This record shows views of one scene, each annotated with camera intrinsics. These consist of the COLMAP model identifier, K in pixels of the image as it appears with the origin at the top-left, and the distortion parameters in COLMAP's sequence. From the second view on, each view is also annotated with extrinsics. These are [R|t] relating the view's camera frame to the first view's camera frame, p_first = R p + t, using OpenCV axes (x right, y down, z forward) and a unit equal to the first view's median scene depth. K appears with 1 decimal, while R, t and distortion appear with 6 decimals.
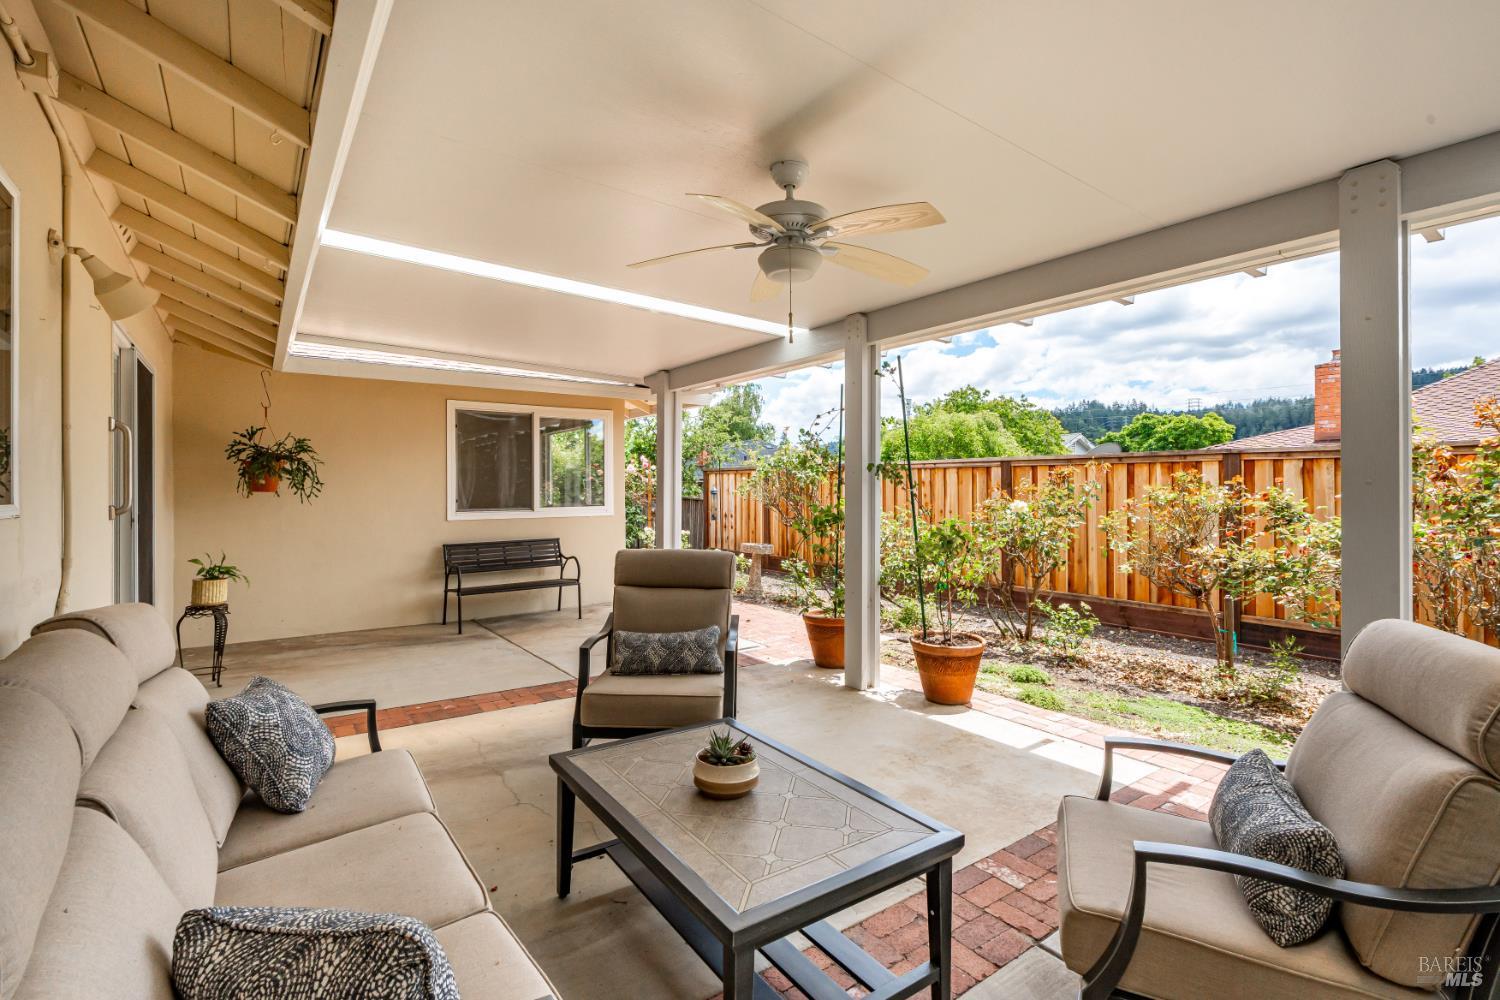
lens RADIAL K [[686.4, 0, 750.6], [0, 686.4, 494.9], [0, 0, 1]] dist [-0.007983, 0.004560]
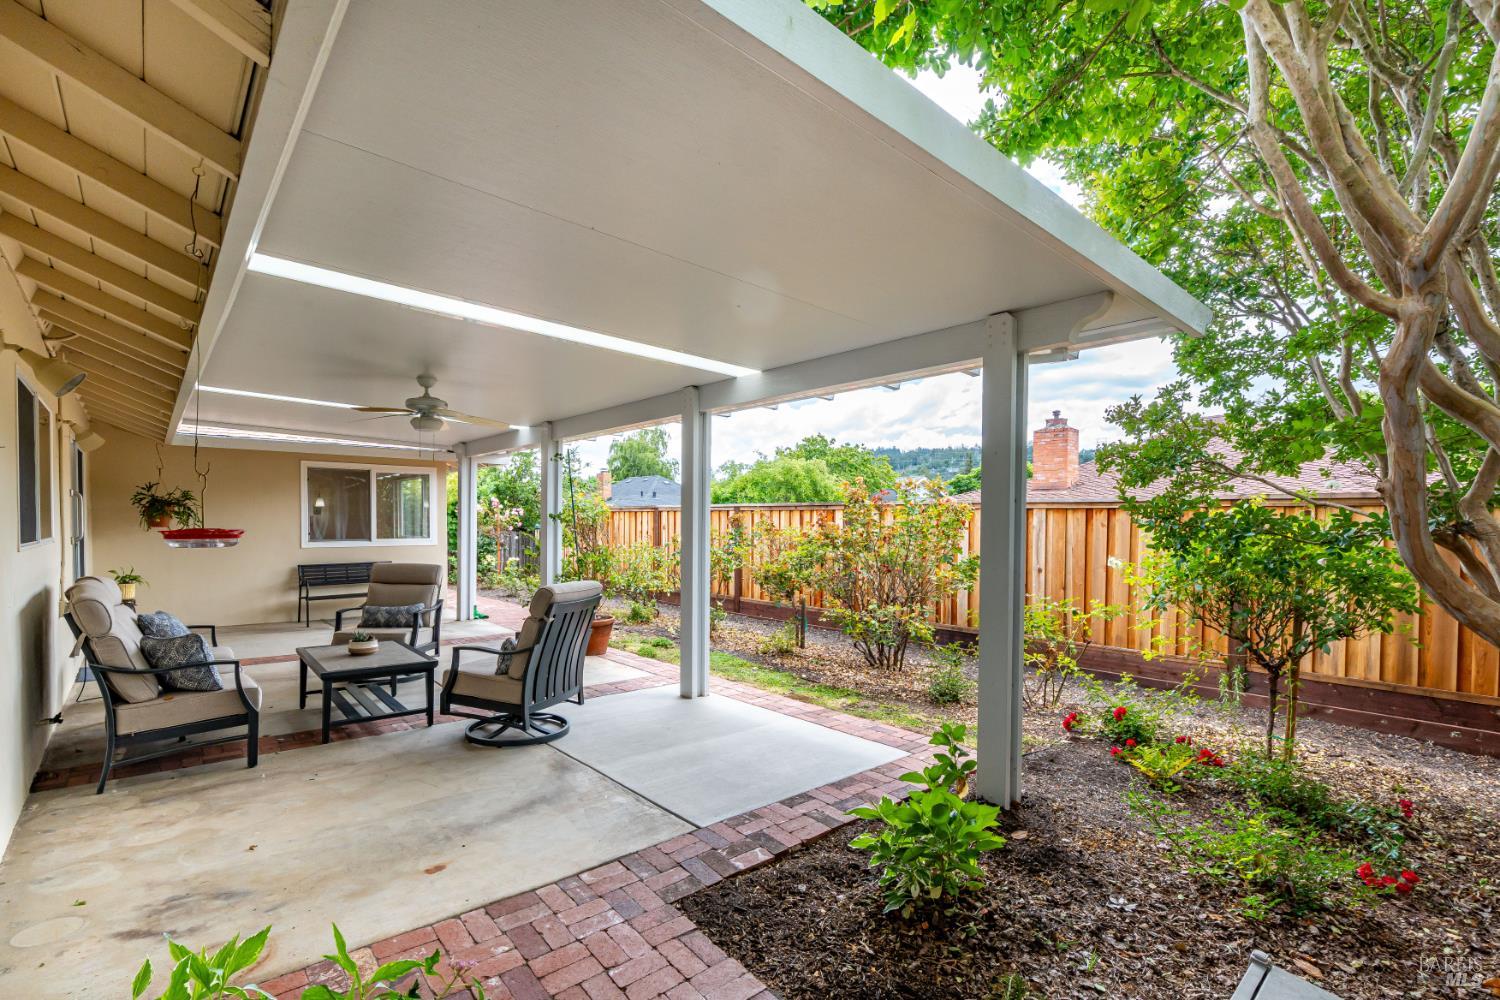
lens RADIAL K [[686.4, 0, 738.1], [0, 686.4, 533.7], [0, 0, 1]] dist [-0.007983, 0.004560]
pose [[0.996121, 0.005676, 0.087811, 0.330765], [-0.006448, 0.999943, 0.008505, -0.008861], [-0.087758, -0.009038, 0.996101, -0.474541]]
